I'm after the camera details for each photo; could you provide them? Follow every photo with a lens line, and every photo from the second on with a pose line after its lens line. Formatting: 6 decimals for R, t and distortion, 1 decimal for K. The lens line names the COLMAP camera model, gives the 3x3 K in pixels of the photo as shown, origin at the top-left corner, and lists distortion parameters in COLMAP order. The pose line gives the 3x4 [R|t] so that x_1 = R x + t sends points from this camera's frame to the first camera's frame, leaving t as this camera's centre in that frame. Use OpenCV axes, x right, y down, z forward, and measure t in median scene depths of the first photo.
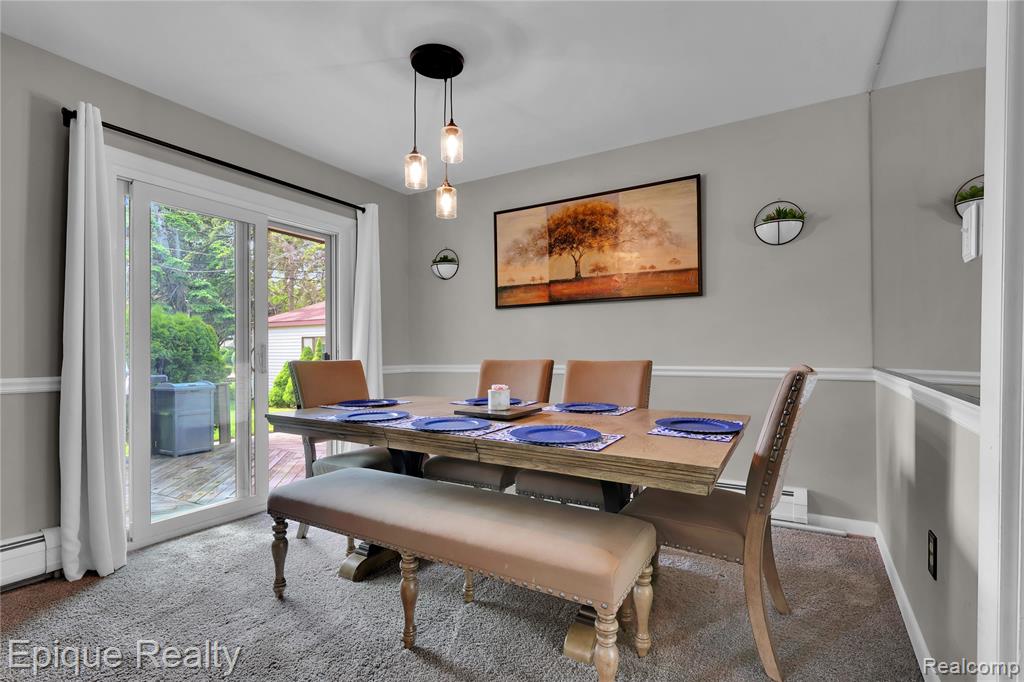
lens RADIAL K [[484.5, 0, 508.4], [0, 484.5, 362.4], [0, 0, 1]] dist [0.036931, 0.000147]
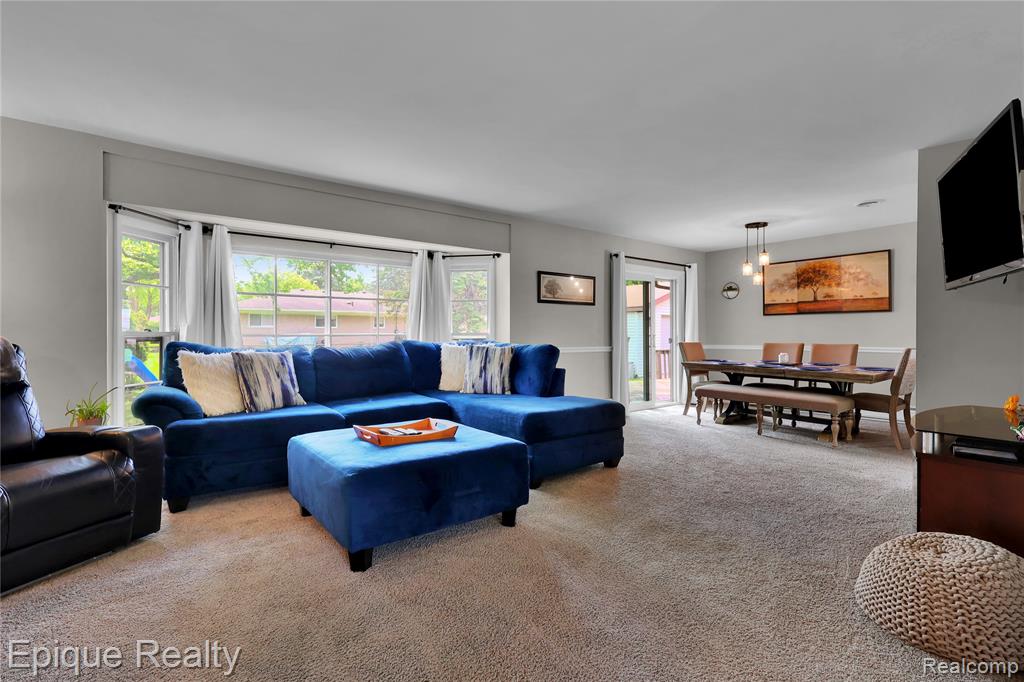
lens RADIAL K [[478.0, 0, 512.0], [0, 478.0, 341.0], [0, 0, 1]] dist [0.002407, 0.000767]
pose [[0.932070, 0.013837, -0.362014, -0.285404], [-0.015092, 0.999886, -0.000640, 0.004485], [0.361964, 0.006060, 0.932172, -1.184358]]
